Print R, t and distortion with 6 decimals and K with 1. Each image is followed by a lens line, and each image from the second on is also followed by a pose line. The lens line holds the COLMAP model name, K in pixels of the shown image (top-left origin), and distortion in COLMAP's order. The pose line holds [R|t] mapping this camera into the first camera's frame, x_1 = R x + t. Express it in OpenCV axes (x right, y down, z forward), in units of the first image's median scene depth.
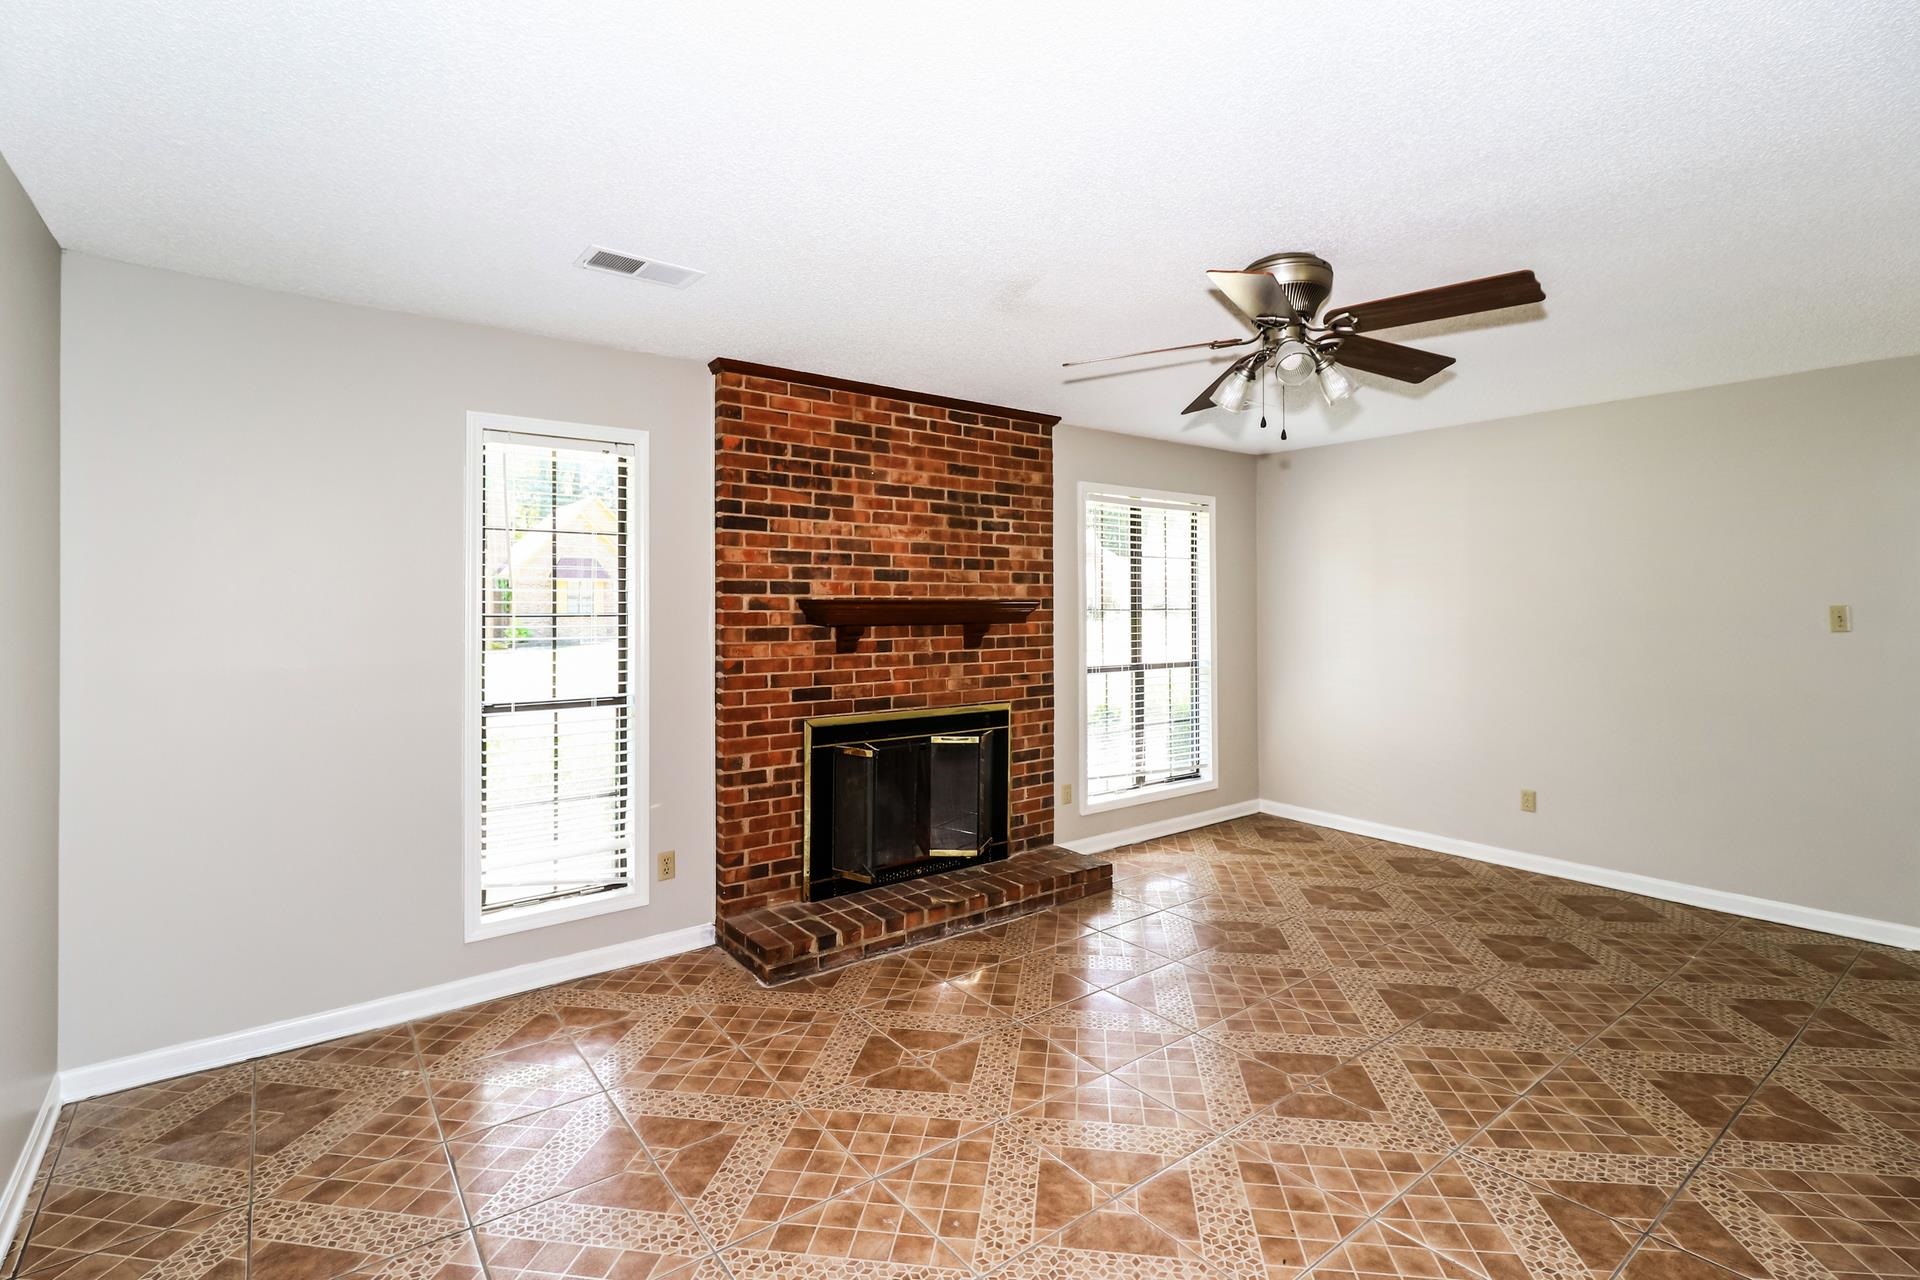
lens RADIAL K [[905.7, 0, 960.9], [0, 905.7, 603.4], [0, 0, 1]] dist [0.033341, -0.018367]
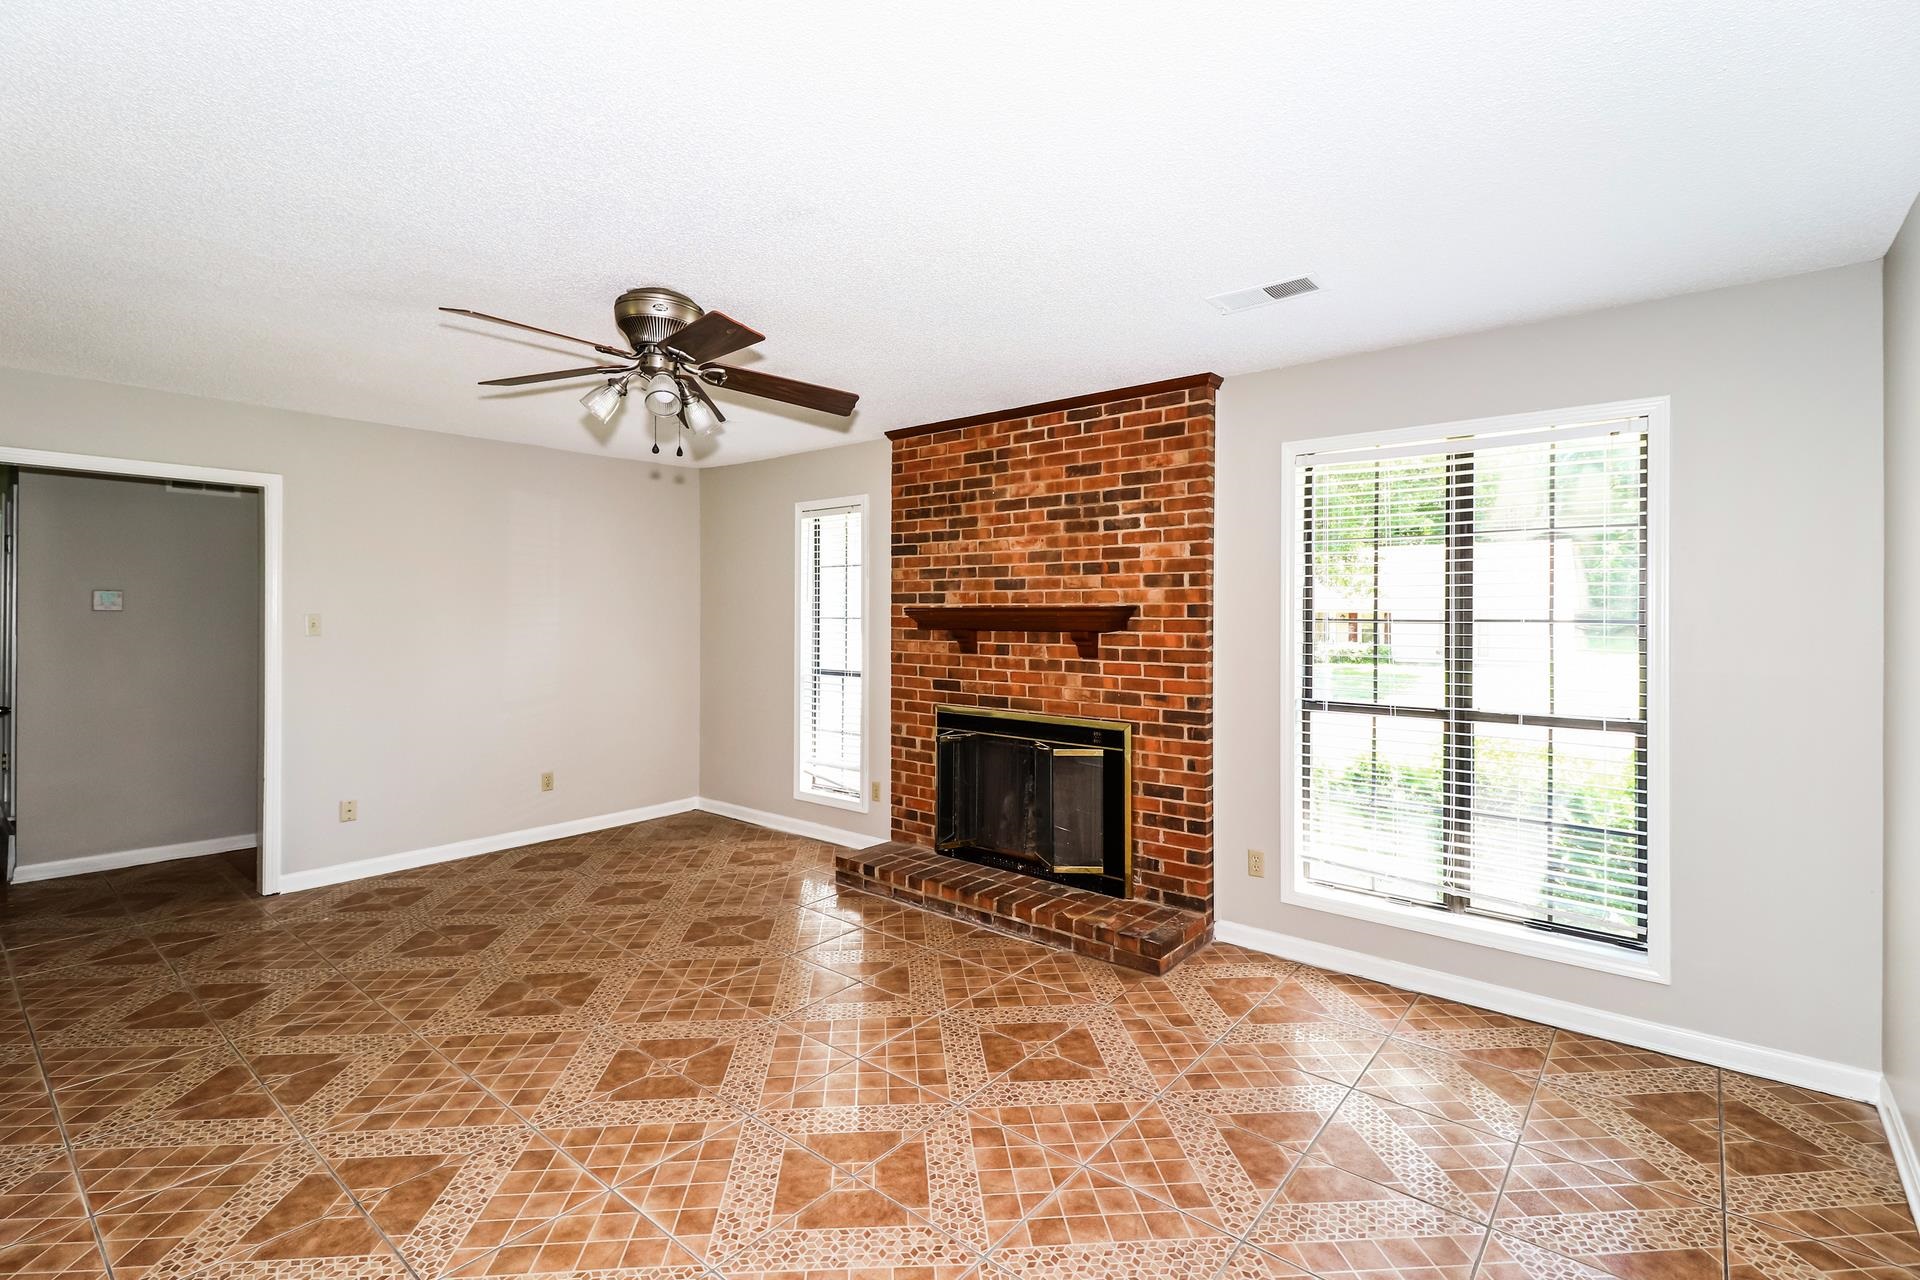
lens RADIAL K [[879.3, 0, 964.1], [0, 879.3, 618.9], [0, 0, 1]] dist [0.000306, -0.000035]
pose [[0.218610, 0.008026, -0.975779, 0.903370], [-0.001044, 0.999968, 0.007991, 0.001539], [0.975812, -0.000728, 0.218611, 0.701255]]
